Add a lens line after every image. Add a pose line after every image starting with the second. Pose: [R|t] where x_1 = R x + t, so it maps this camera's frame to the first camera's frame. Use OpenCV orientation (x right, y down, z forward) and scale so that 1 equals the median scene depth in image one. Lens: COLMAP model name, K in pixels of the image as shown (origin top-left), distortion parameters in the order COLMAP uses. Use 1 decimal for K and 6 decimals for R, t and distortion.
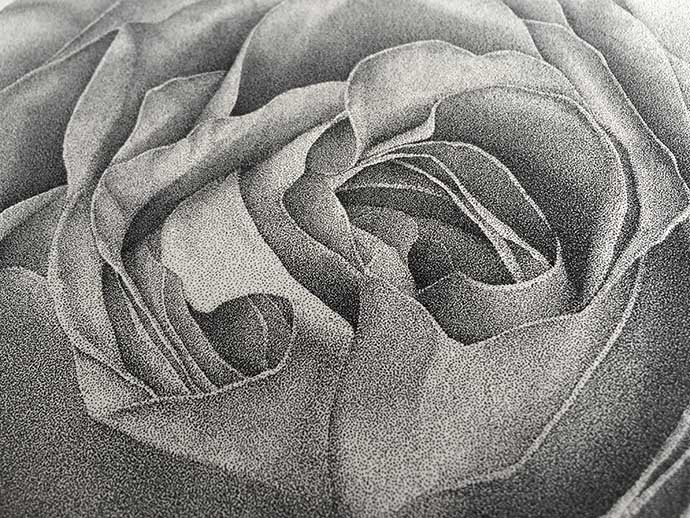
lens RADIAL K [[583.1, 0, 342.5], [0, 583.1, 254.6], [0, 0, 1]] dist [0.040685, -0.064848]
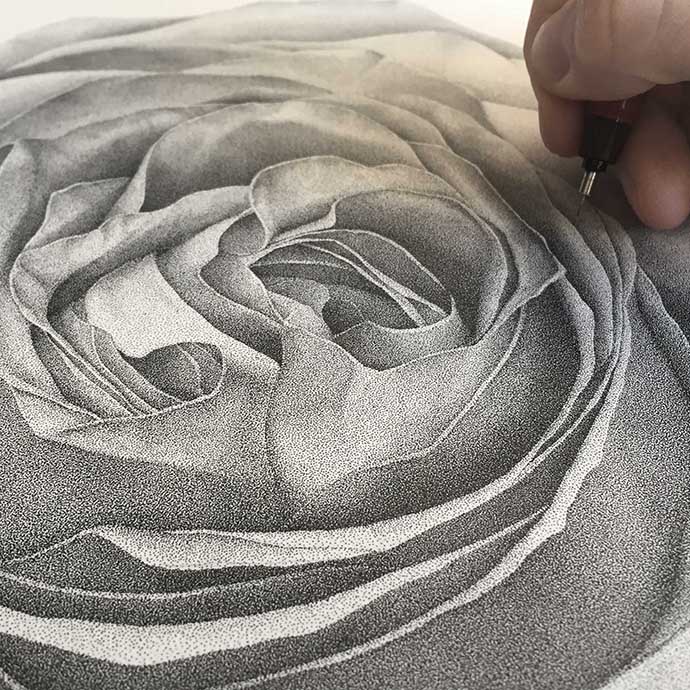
lens RADIAL K [[1050.7, 0, 344.7], [0, 1050.7, 345.0], [0, 0, 1]] dist [0.049984, 0.000000]
pose [[0.982231, -0.017521, 0.186854, -0.214839], [0.076481, 0.946579, -0.313273, 0.680122], [-0.171383, 0.321997, 0.931099, -0.820575]]
